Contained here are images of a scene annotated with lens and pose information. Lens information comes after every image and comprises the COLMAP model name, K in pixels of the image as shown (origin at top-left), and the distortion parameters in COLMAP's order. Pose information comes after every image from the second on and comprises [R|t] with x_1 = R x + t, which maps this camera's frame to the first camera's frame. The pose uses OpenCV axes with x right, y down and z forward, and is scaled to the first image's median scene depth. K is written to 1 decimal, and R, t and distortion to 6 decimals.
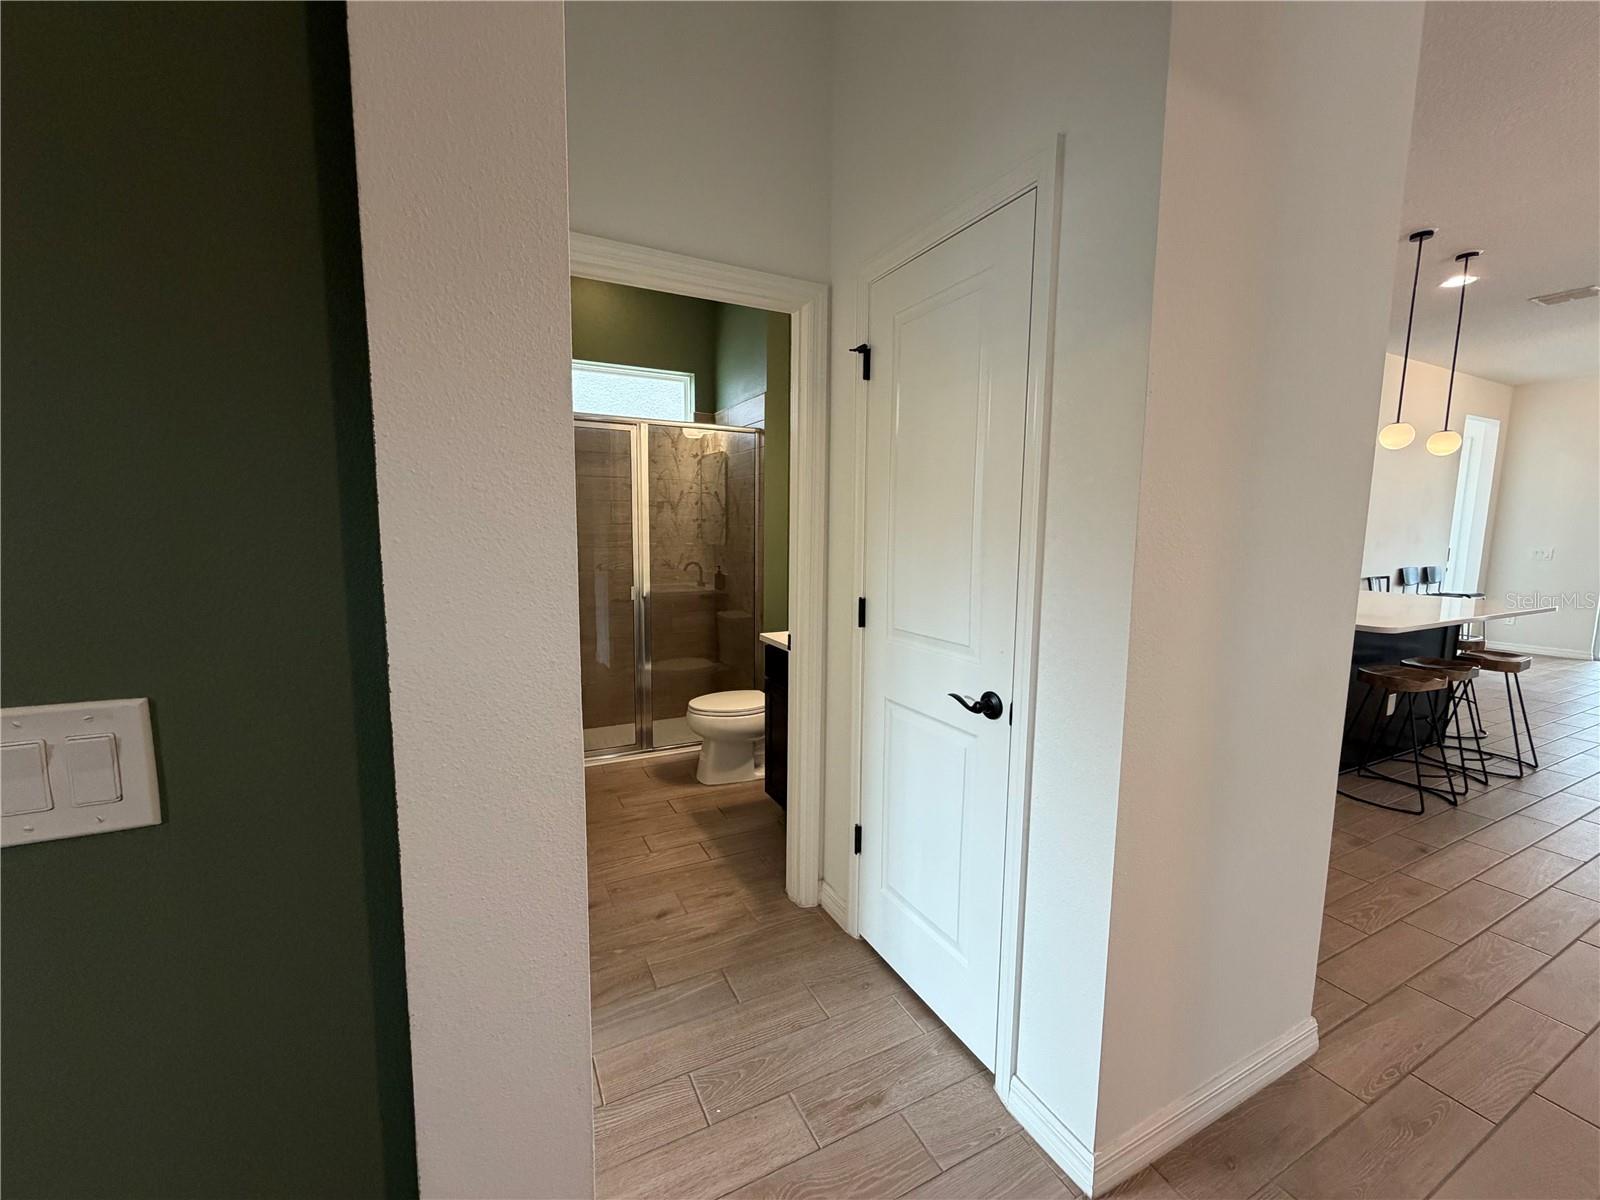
lens RADIAL K [[642.3, 0, 797.1], [0, 642.3, 599.3], [0, 0, 1]] dist [0.002098, -0.000247]
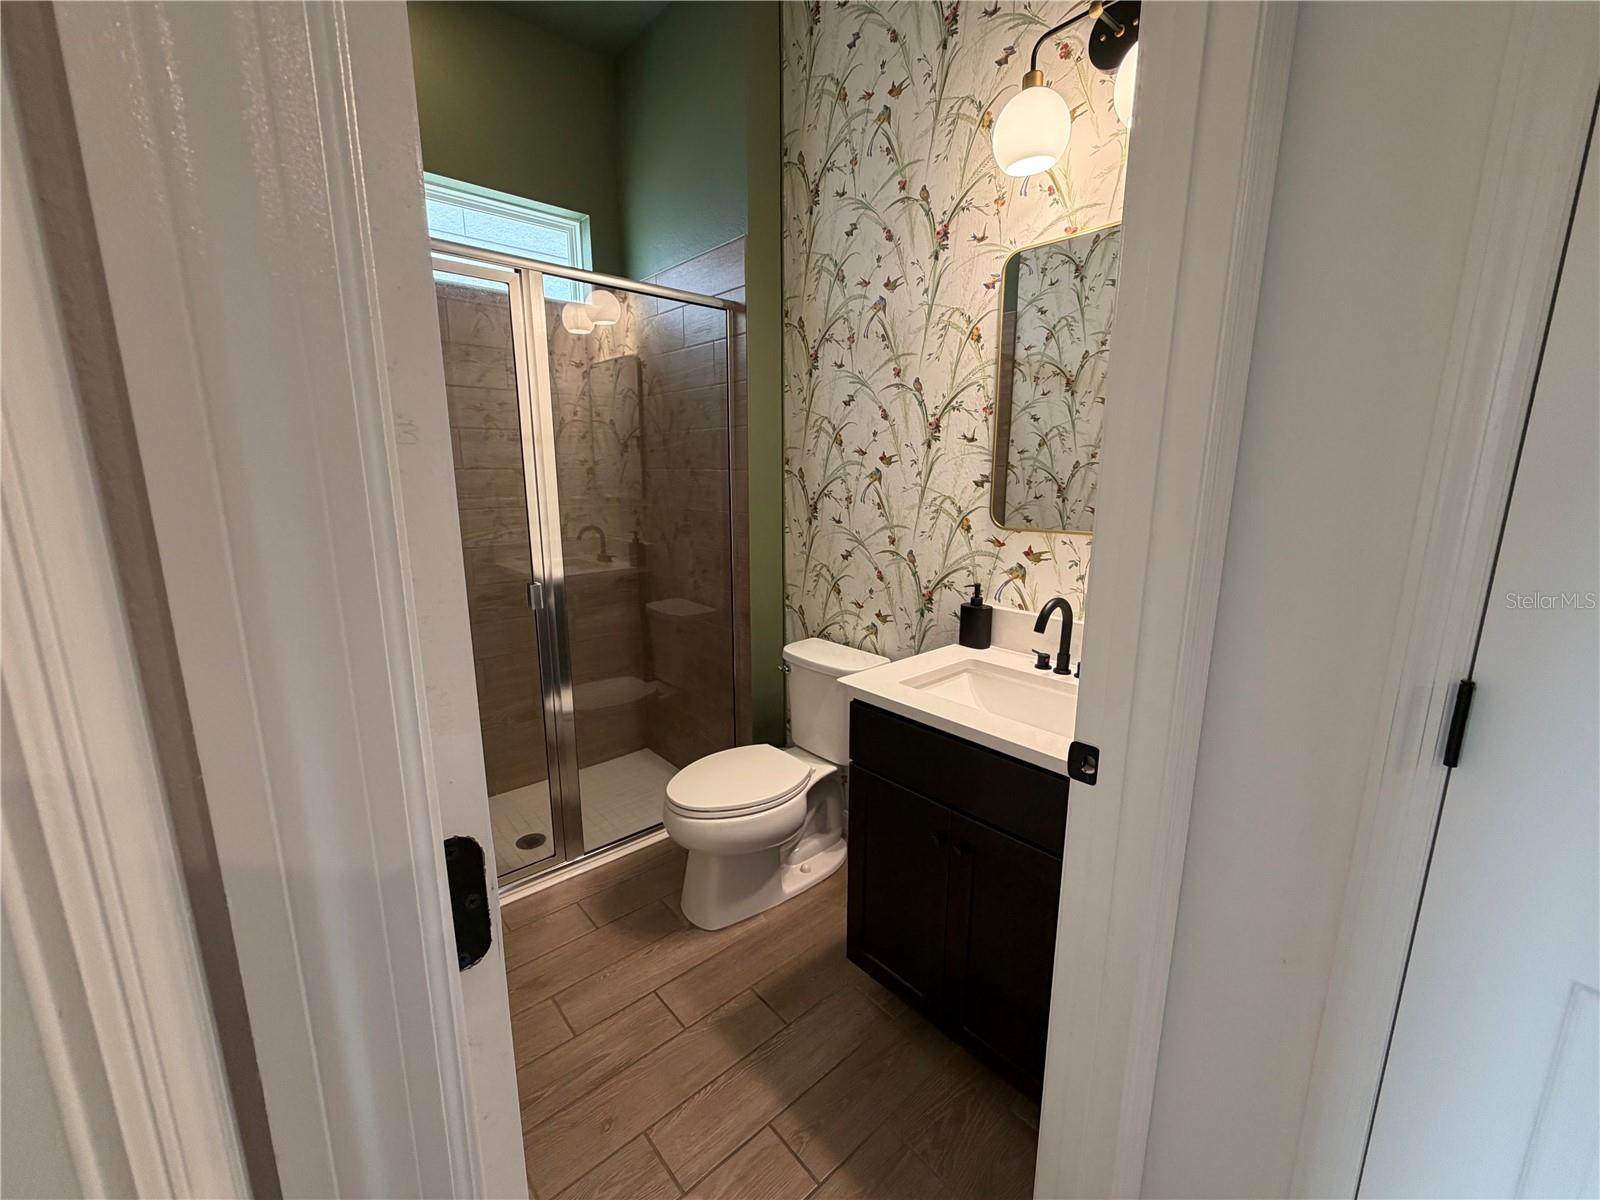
lens RADIAL K [[642.3, 0, 801.1], [0, 642.3, 603.4], [0, 0, 1]] dist [0.002098, -0.000247]
pose [[0.966821, -0.056591, 0.249107, -0.163791], [0.034049, 0.995000, 0.093891, -0.044644], [-0.253175, -0.082294, 0.963914, 0.395423]]
